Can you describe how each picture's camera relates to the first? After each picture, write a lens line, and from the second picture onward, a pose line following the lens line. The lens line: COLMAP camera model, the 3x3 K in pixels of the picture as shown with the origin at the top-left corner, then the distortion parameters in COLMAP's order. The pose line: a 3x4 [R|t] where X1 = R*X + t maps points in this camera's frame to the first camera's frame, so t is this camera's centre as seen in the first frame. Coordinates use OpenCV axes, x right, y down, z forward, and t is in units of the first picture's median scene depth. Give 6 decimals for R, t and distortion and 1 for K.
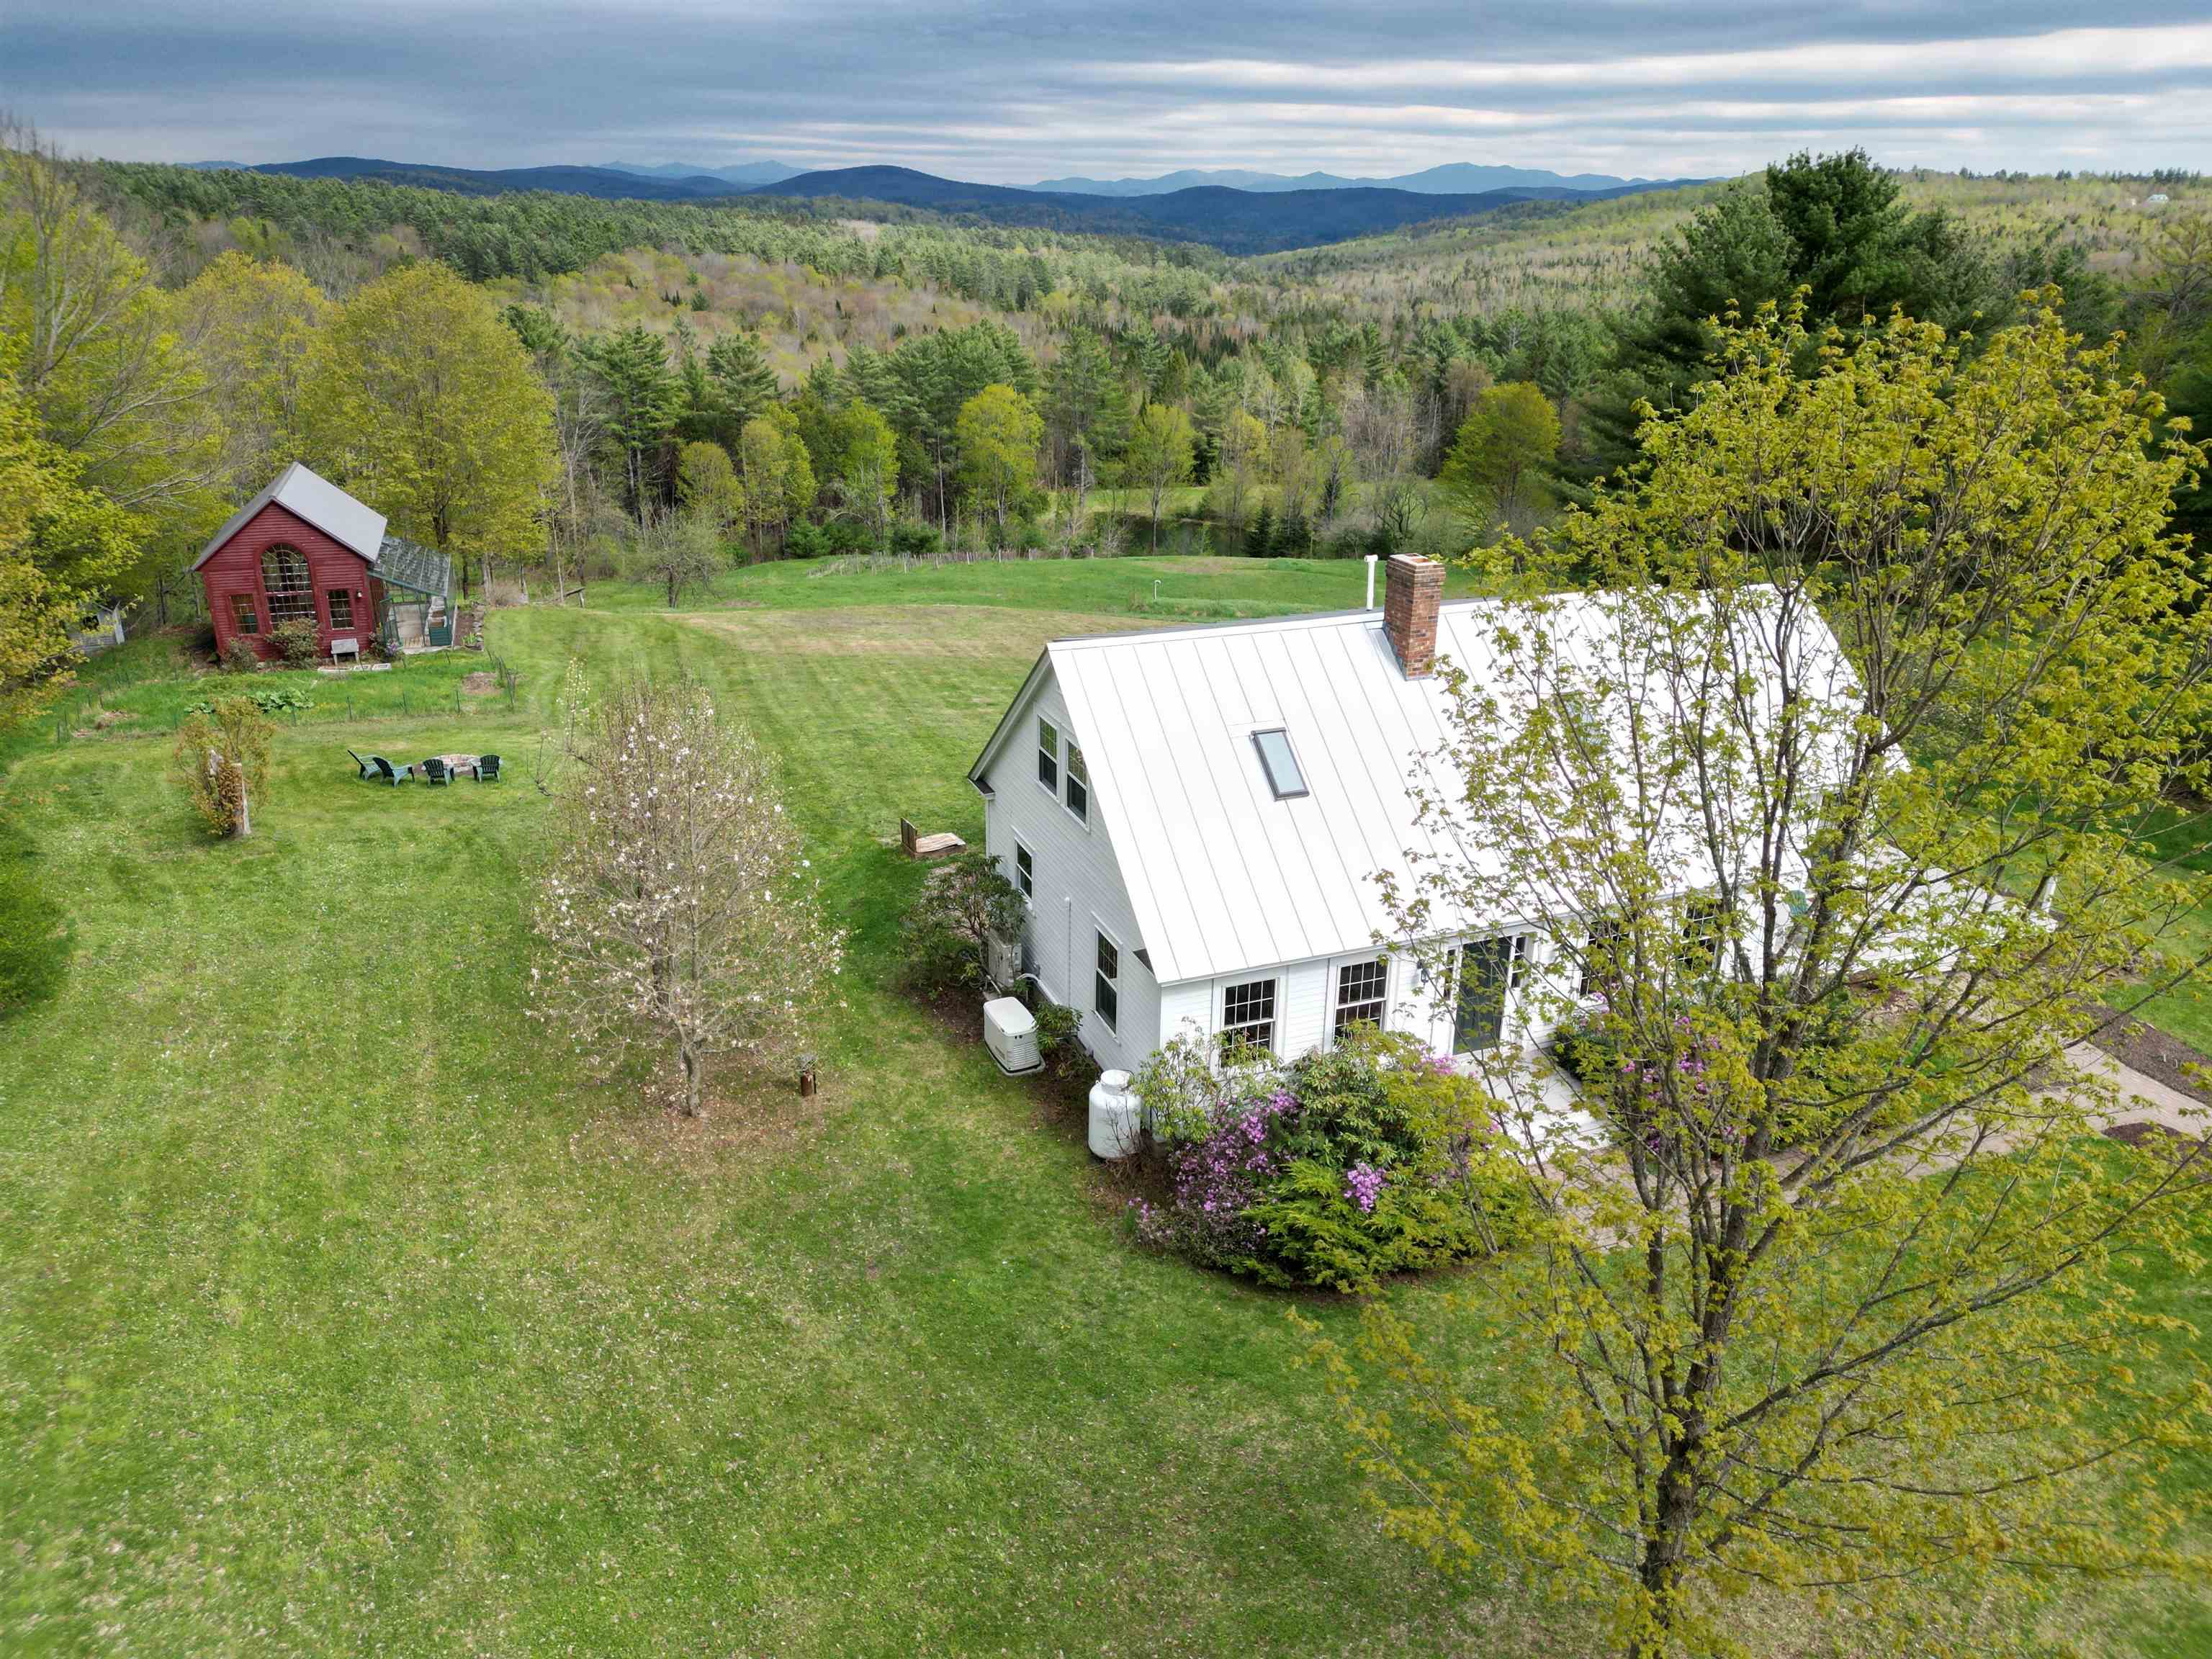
lens RADIAL K [[1557.6, 0, 1106.0], [0, 1557.6, 829.5], [0, 0, 1]] dist [0.064559, -0.004293]
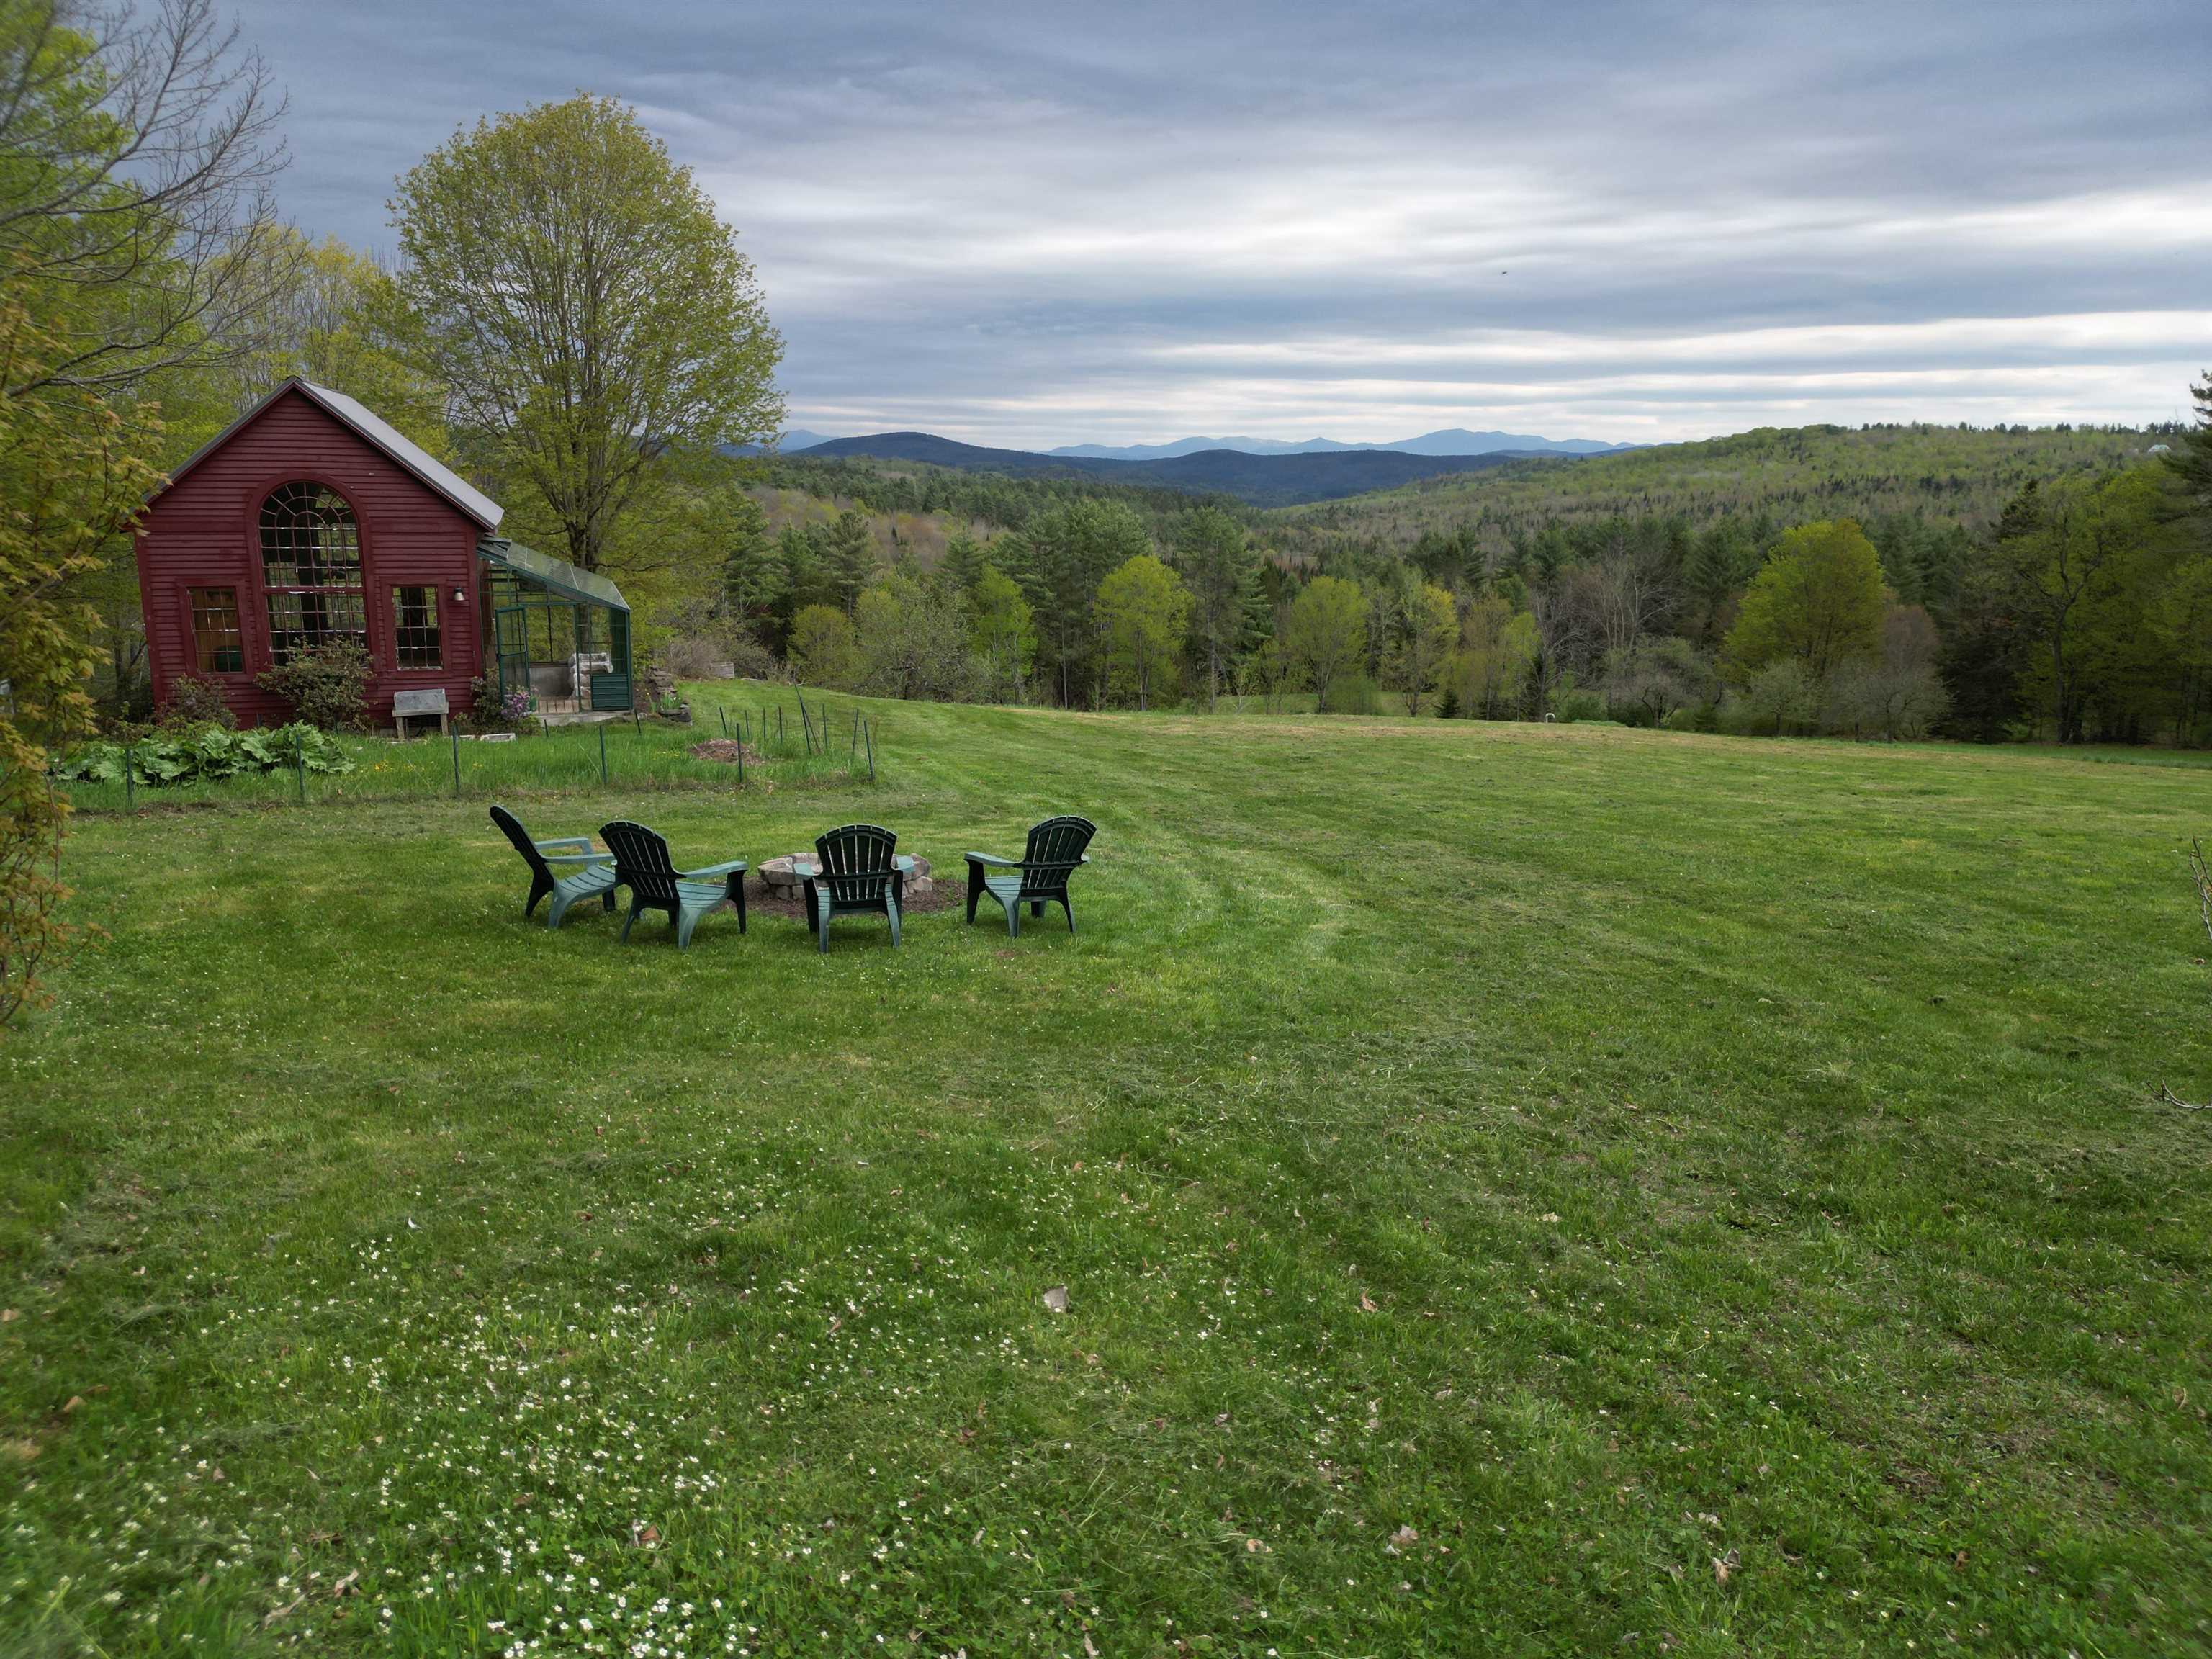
lens RADIAL K [[1549.0, 0, 1106.0], [0, 1549.0, 829.5], [0, 0, 1]] dist [-0.002683, -0.003586]
pose [[0.999953, -0.009659, -0.000099, -0.090736], [0.009526, 0.987788, -0.155514, -0.001951], [0.001600, 0.155506, 0.987834, 0.180248]]
